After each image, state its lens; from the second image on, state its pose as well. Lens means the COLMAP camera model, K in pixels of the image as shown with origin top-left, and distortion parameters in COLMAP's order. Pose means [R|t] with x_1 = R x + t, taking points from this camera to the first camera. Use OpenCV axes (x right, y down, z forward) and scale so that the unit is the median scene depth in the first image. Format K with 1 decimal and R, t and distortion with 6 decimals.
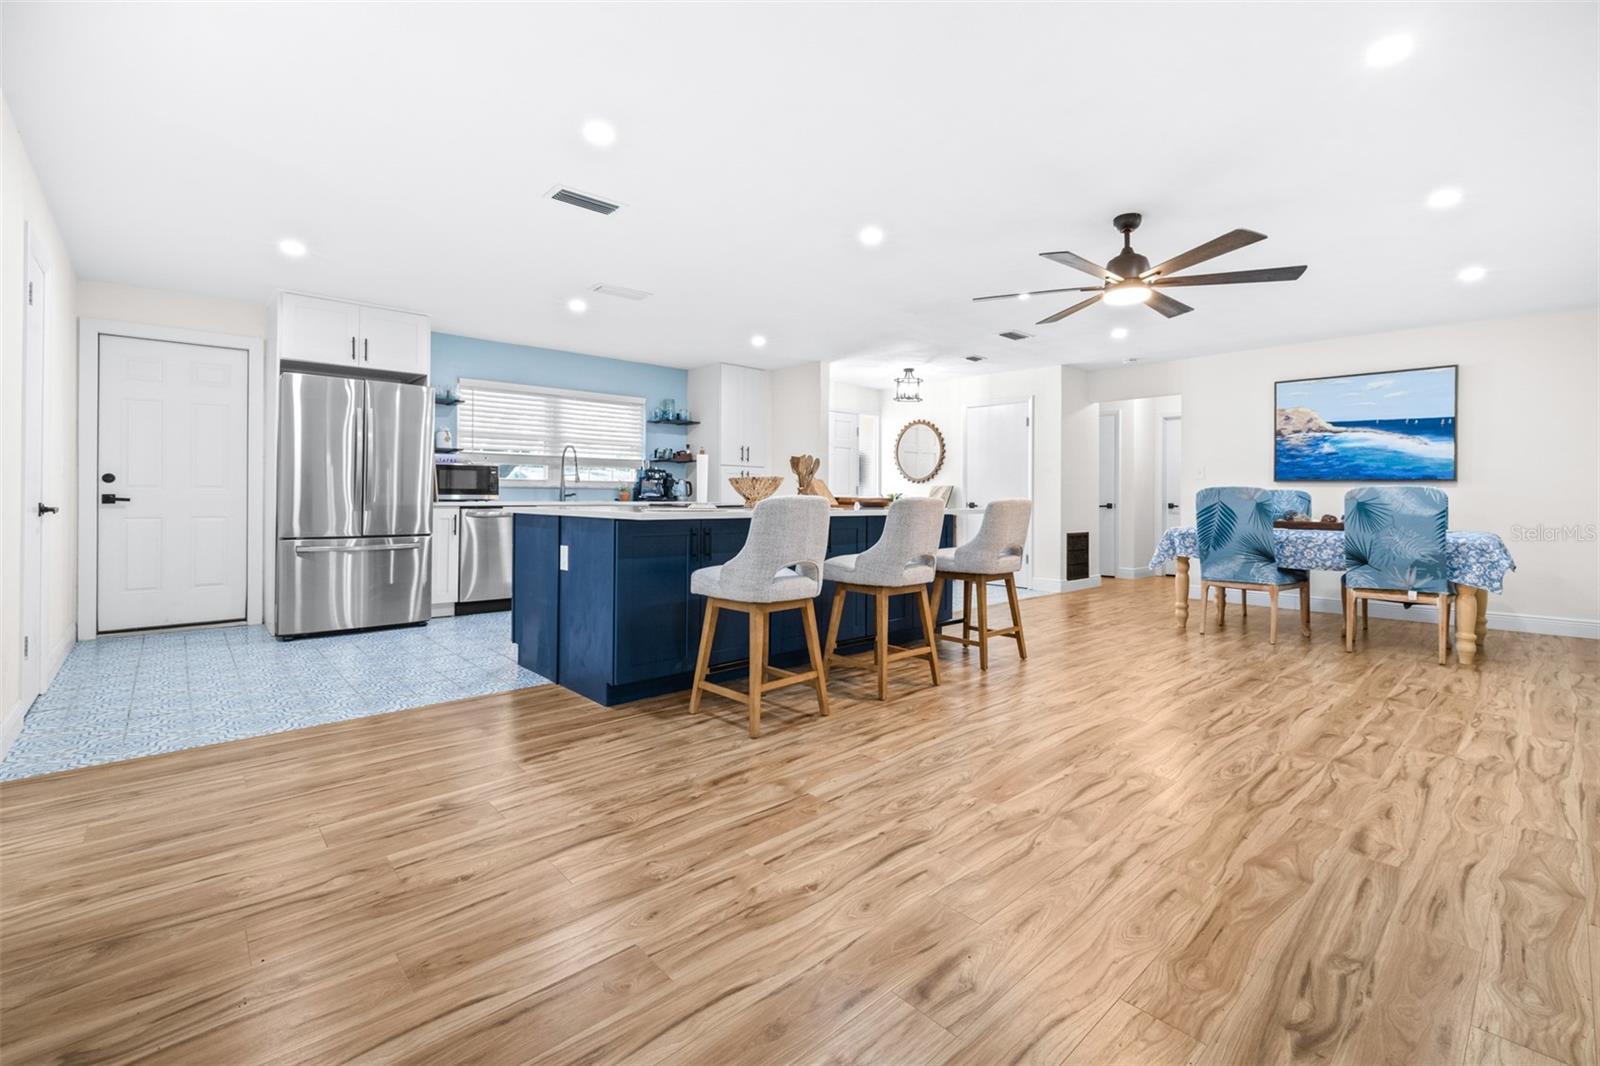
lens RADIAL K [[684.4, 0, 798.9], [0, 684.4, 504.5], [0, 0, 1]] dist [0.003796, -0.000062]
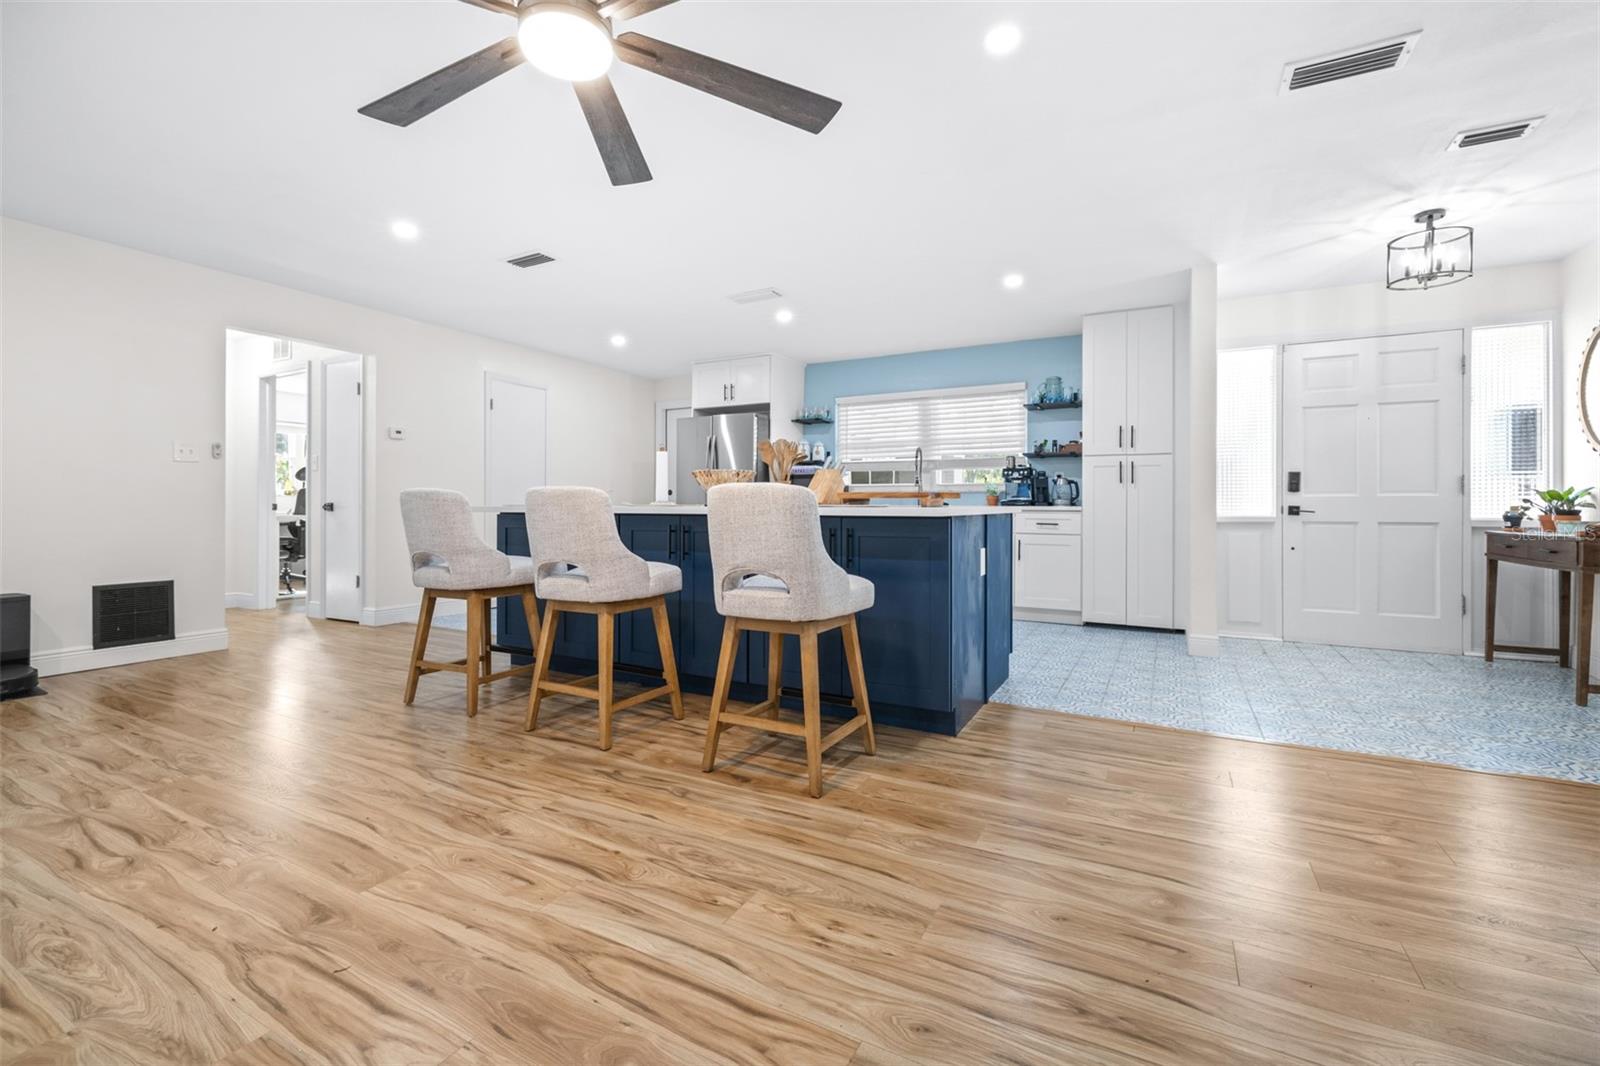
lens RADIAL K [[684.4, 0, 798.9], [0, 684.4, 504.5], [0, 0, 1]] dist [0.003796, -0.000062]
pose [[0.332378, -0.008871, -0.943105, 0.594194], [-0.012662, 0.999824, -0.013867, 0.010236], [0.943061, 0.016550, 0.332207, 0.599229]]
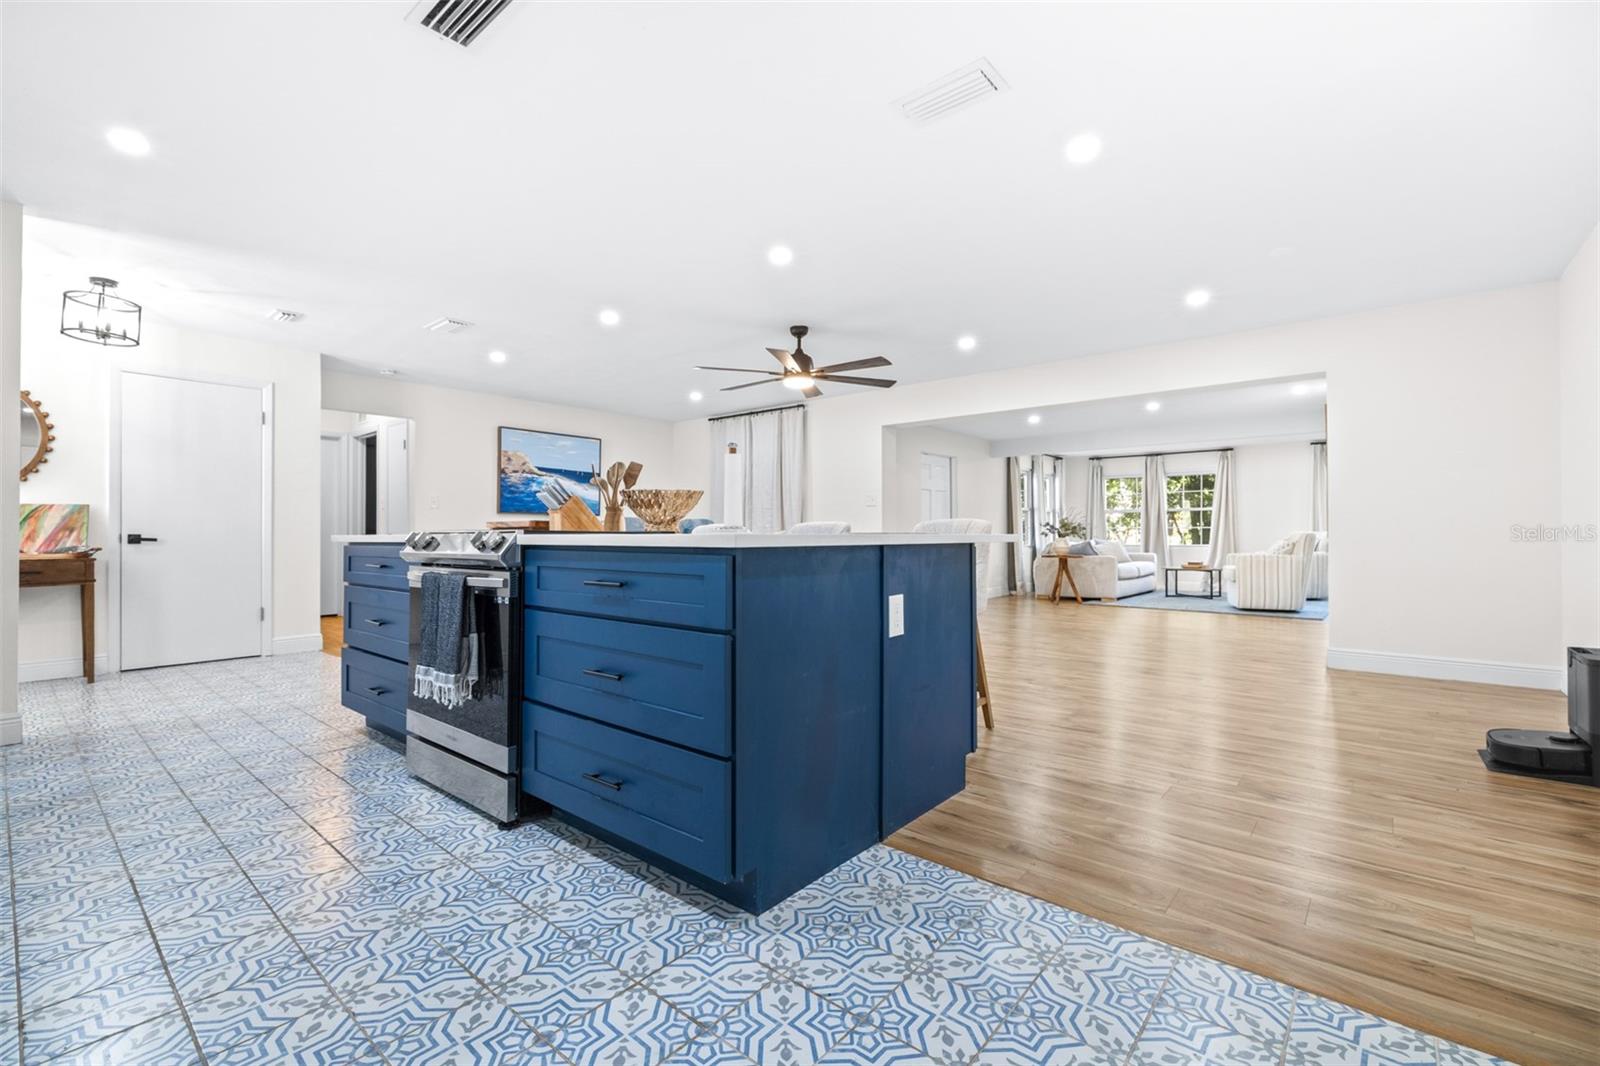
lens RADIAL K [[687.7, 0, 800.0], [0, 687.7, 533.0], [0, 0, 1]] dist [0.001428, 0.000093]
pose [[-0.127014, -0.004715, 0.991890, -0.570489], [0.014303, 0.999876, 0.006584, 0.000387], [-0.991798, 0.015023, -0.126931, 0.711372]]
